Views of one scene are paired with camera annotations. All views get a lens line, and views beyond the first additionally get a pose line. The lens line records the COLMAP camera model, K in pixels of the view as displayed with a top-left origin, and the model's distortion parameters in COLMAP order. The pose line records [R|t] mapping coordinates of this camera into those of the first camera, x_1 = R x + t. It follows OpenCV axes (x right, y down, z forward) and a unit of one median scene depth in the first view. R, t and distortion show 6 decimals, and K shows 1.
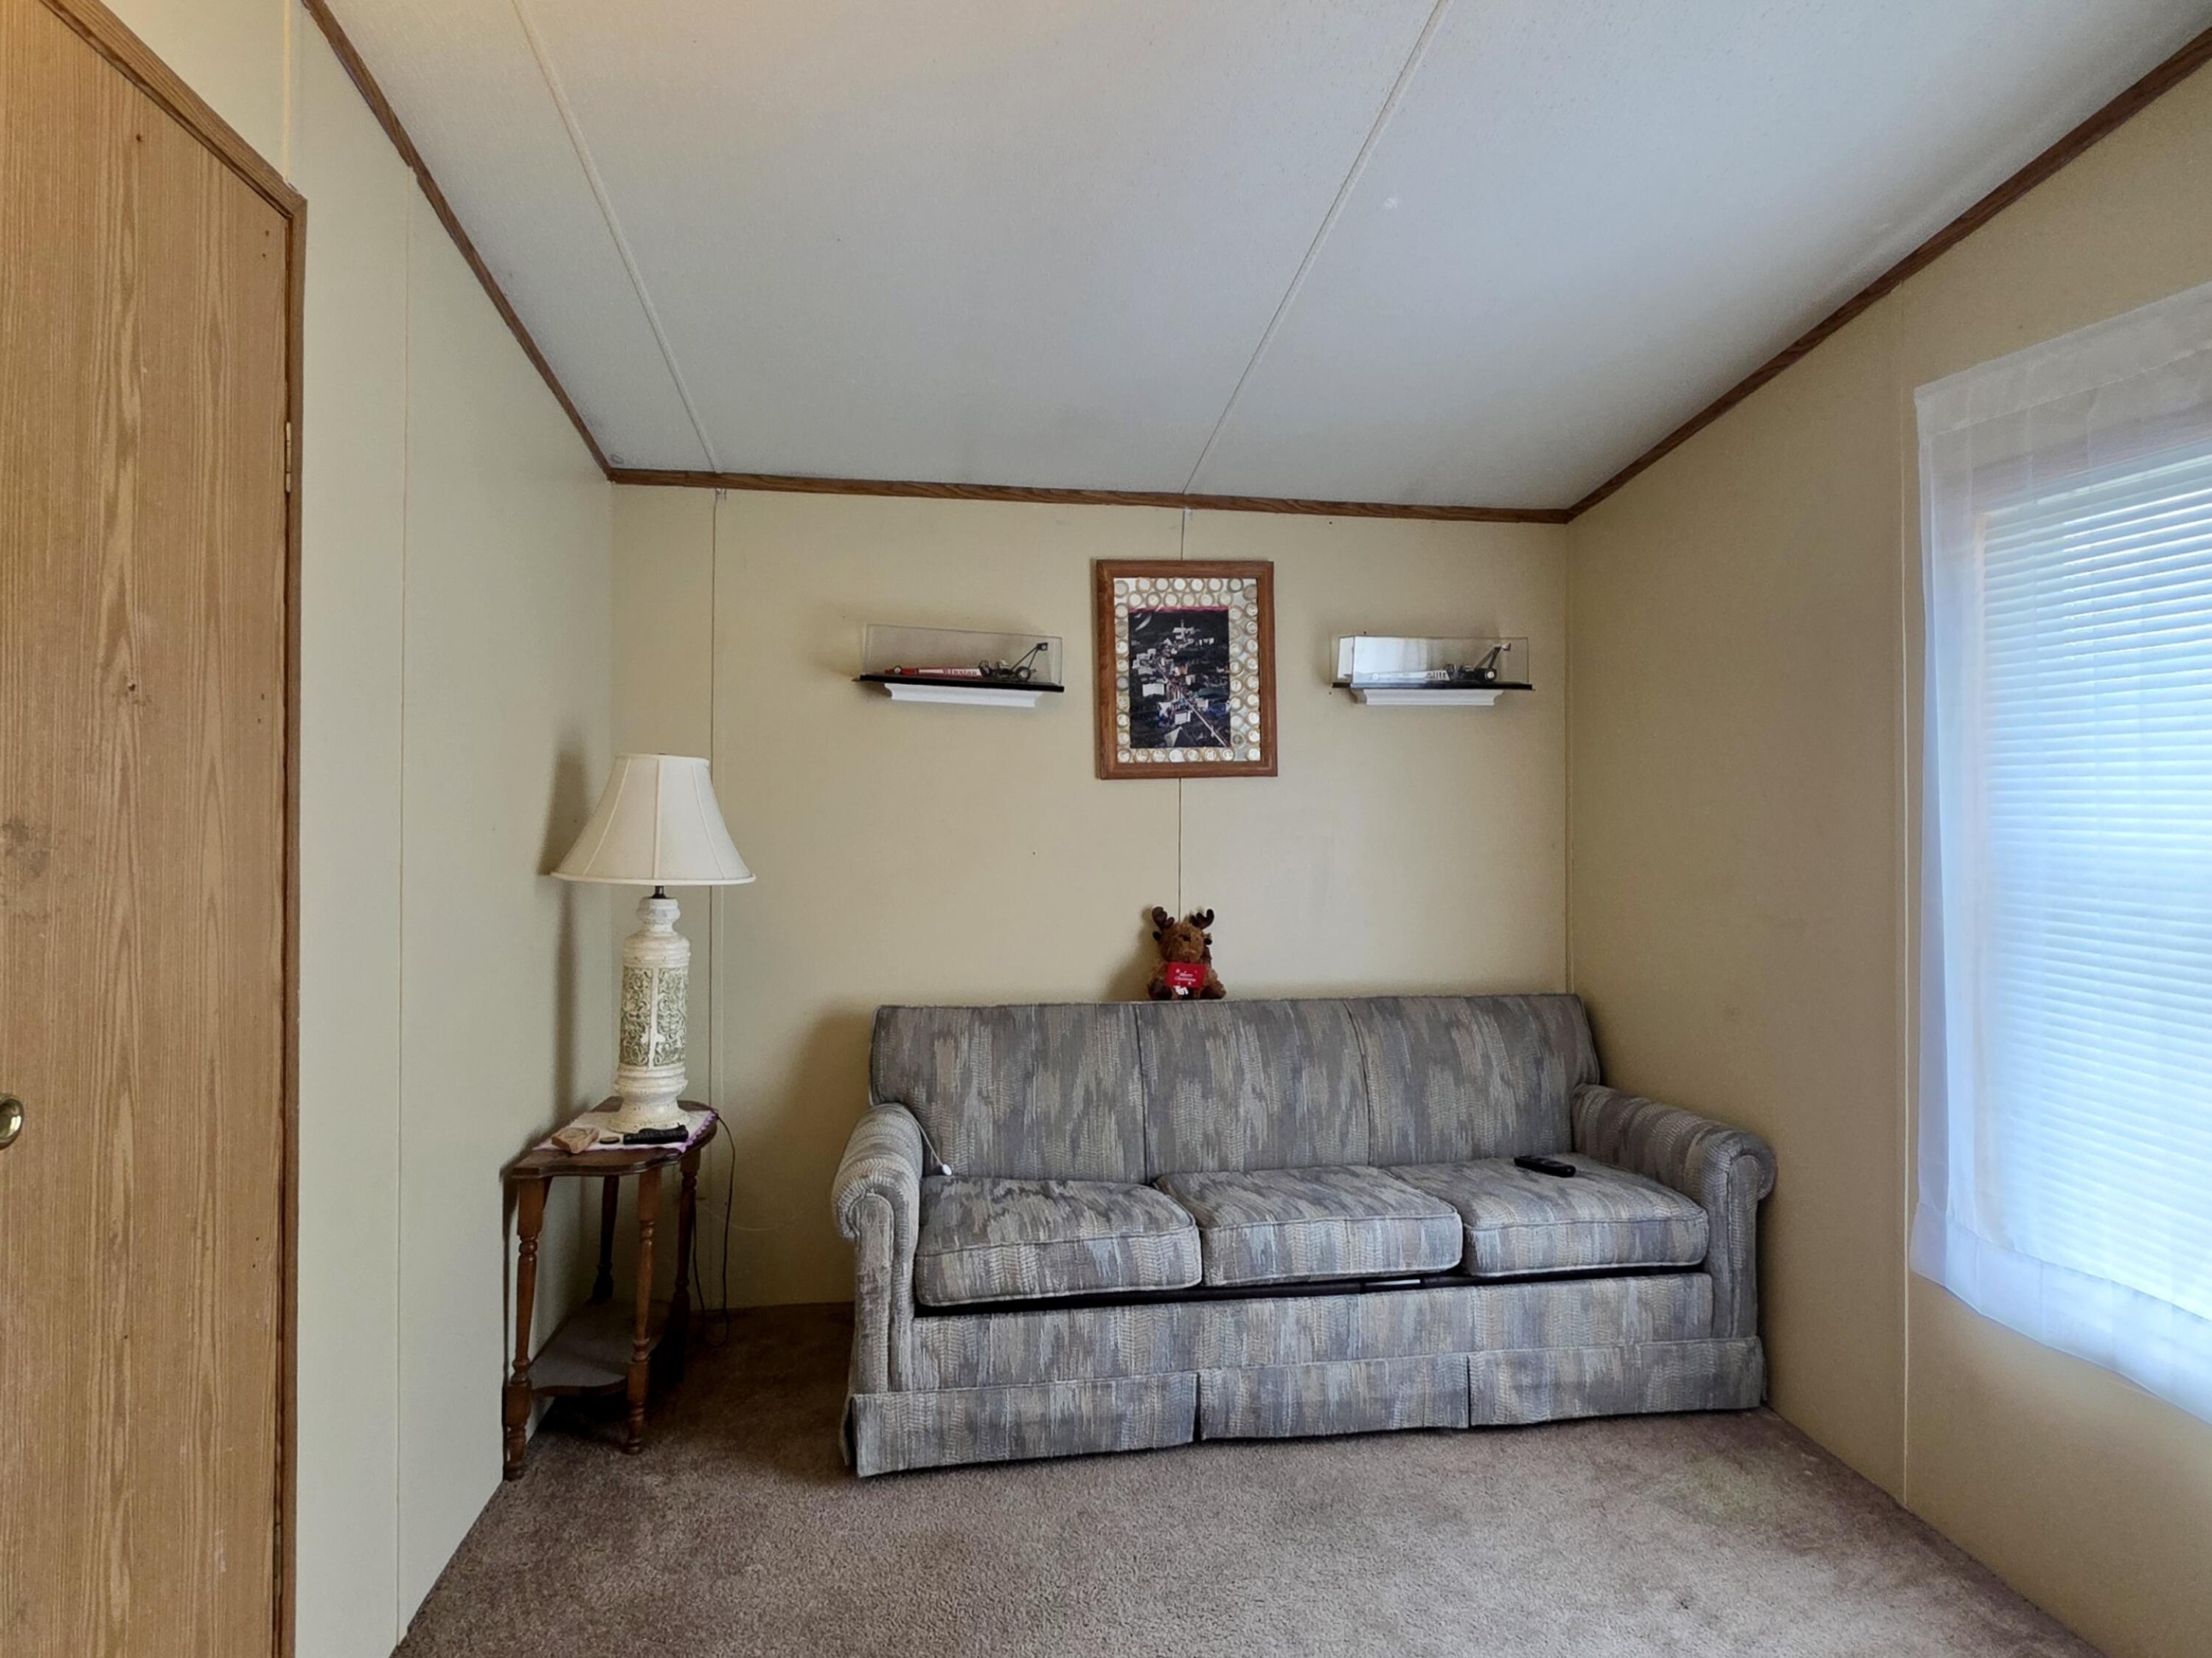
lens RADIAL K [[1231.9, 0, 1116.7], [0, 1231.9, 799.7], [0, 0, 1]] dist [0.003923, -0.002094]
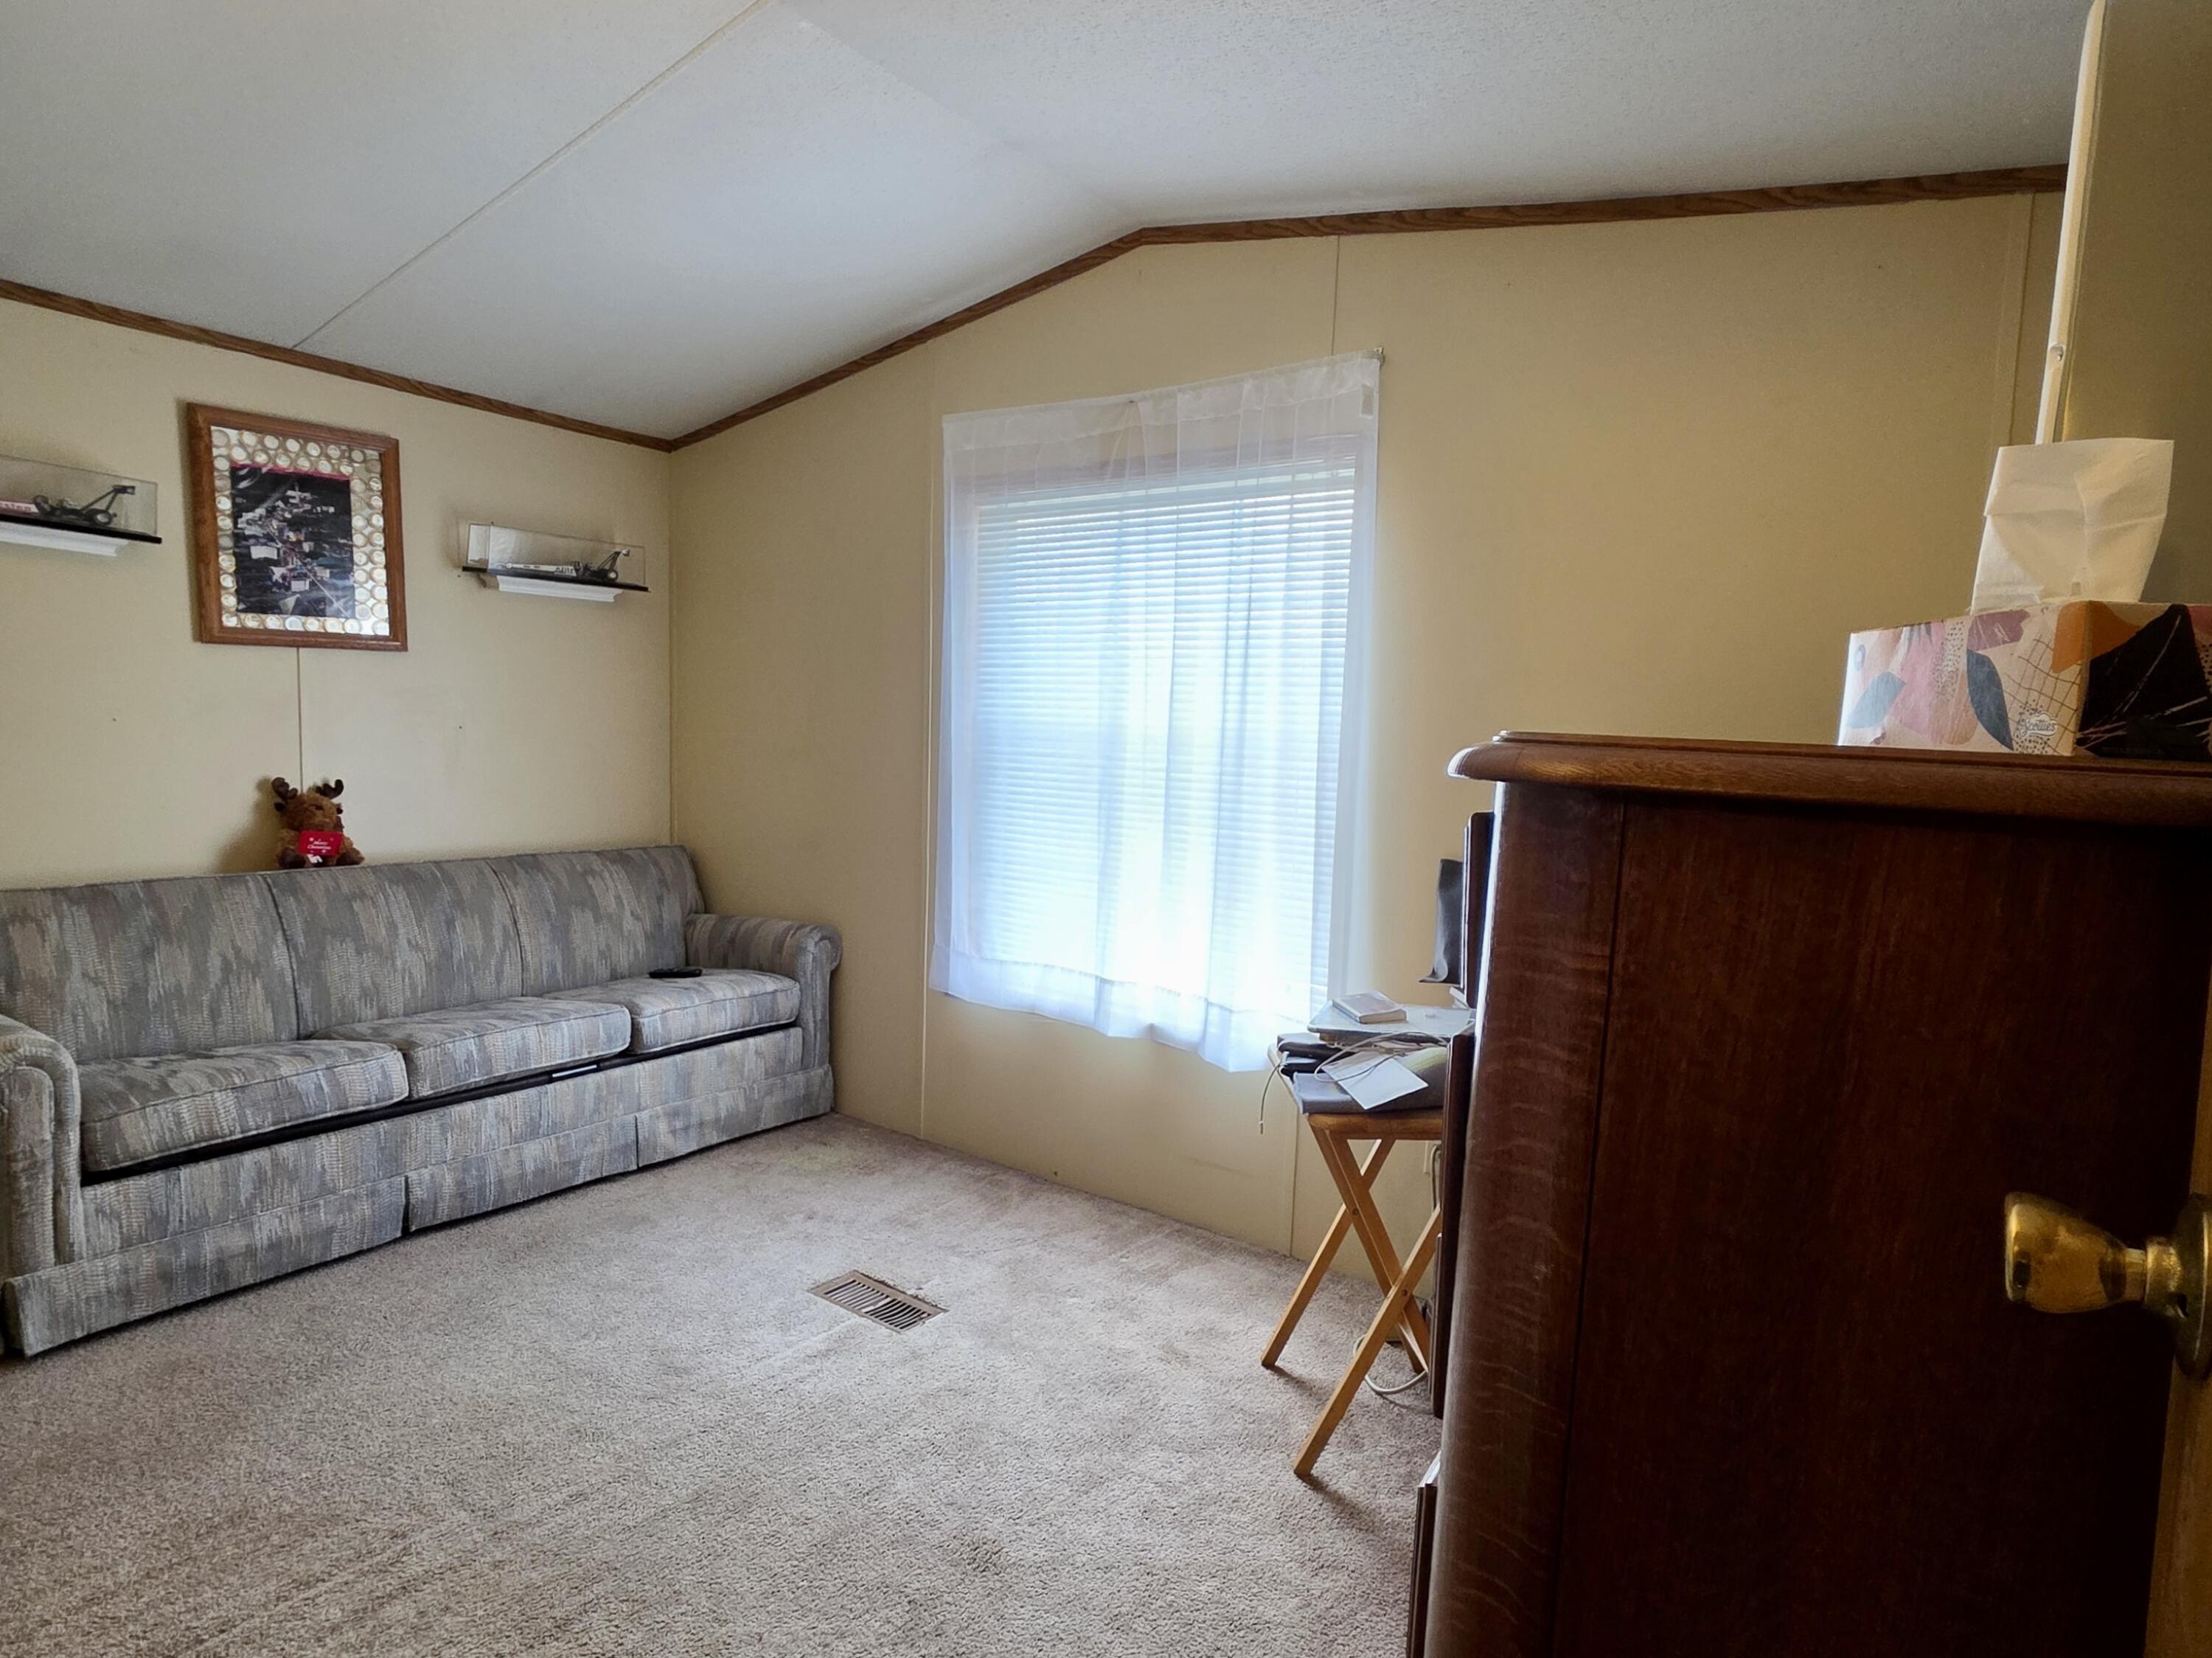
lens RADIAL K [[1174.4, 0, 1096.5], [0, 1174.4, 832.7], [0, 0, 1]] dist [-0.002407, -0.000766]
pose [[0.714047, -0.043281, 0.698759, -0.203342], [-0.030621, 0.995201, 0.092933, 0.030848], [-0.699428, -0.087755, 0.709295, -0.164229]]
